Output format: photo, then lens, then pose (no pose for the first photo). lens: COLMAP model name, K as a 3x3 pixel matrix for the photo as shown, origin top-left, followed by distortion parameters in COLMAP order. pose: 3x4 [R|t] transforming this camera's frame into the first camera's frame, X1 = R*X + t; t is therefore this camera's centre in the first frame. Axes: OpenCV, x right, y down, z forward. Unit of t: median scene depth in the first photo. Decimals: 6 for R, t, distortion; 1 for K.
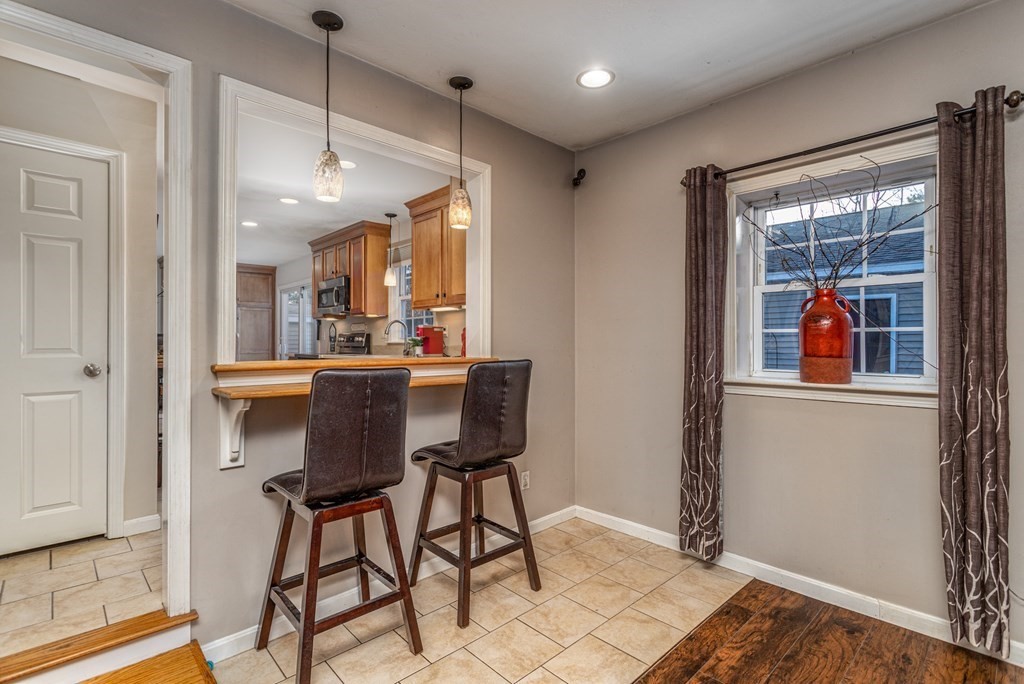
lens RADIAL K [[474.7, 0, 505.6], [0, 474.7, 341.2], [0, 0, 1]] dist [0.001307, 0.000286]
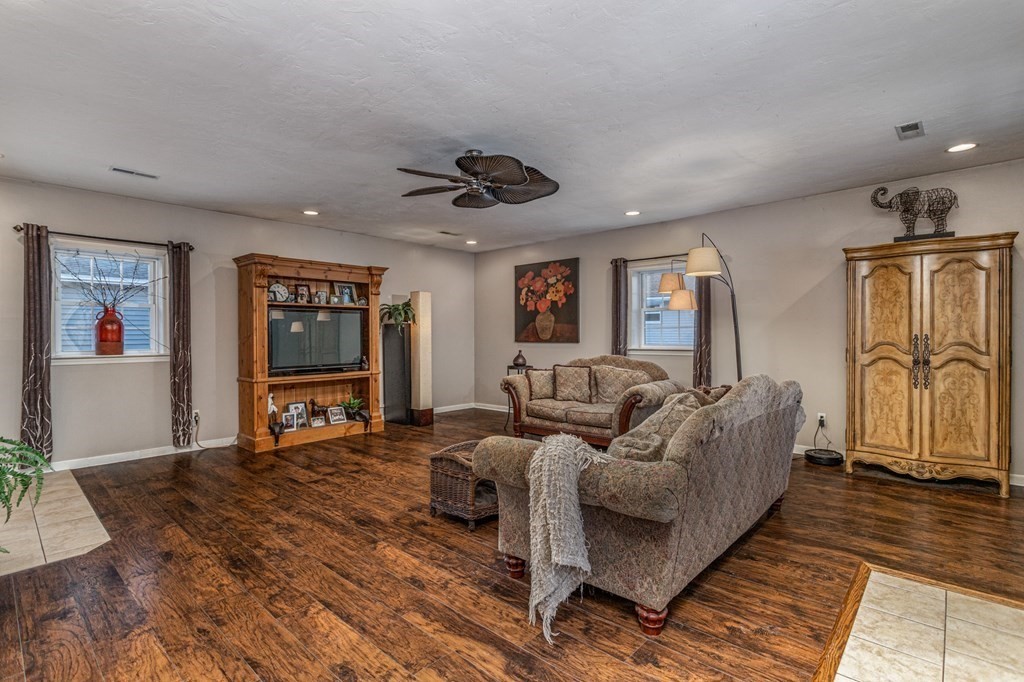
lens RADIAL K [[487.9, 0, 507.6], [0, 487.9, 340.6], [0, 0, 1]] dist [0.000567, 0.000258]
pose [[-0.065574, -0.021674, 0.997612, -1.119977], [-0.003995, 0.999762, 0.021458, -0.016441], [-0.997840, -0.002578, -0.065645, -0.394211]]
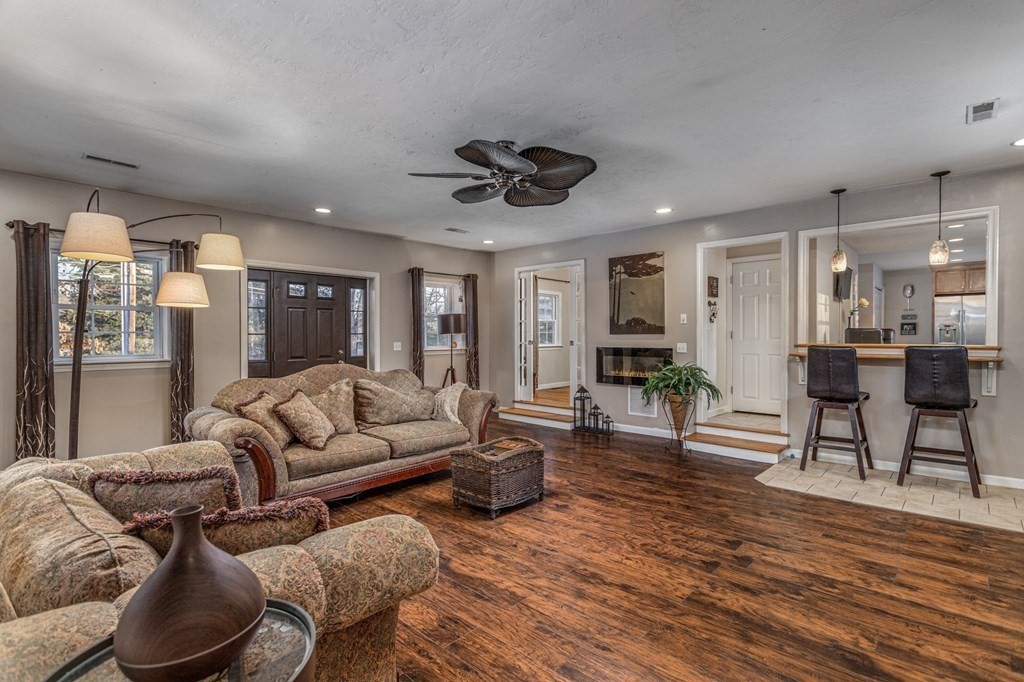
lens RADIAL K [[487.9, 0, 507.6], [0, 487.9, 340.6], [0, 0, 1]] dist [0.000567, 0.000258]
pose [[0.060672, 0.005205, -0.998144, 1.222731], [0.012015, 0.999910, 0.005945, -0.010417], [0.998085, -0.012353, 0.060604, -0.456612]]
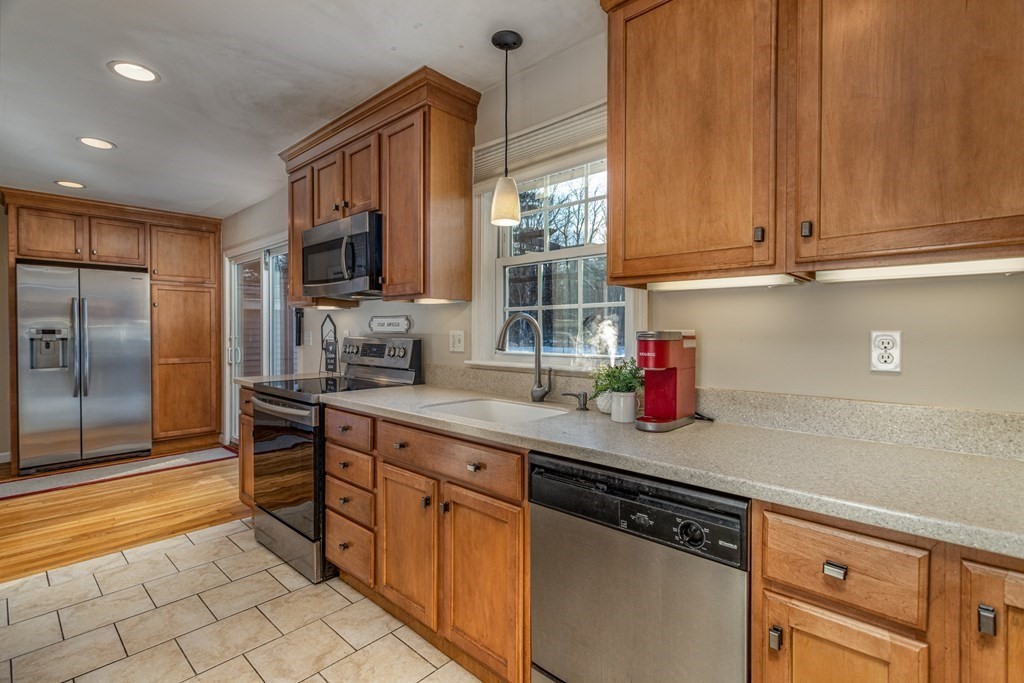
lens RADIAL K [[493.0, 0, 513.2], [0, 493.0, 332.8], [0, 0, 1]] dist [-0.003767, -0.001005]
pose [[0.997925, -0.009403, 0.063699, -0.447177], [0.008366, 0.999828, 0.016526, -0.058282], [-0.063844, -0.015959, 0.997832, 1.012968]]
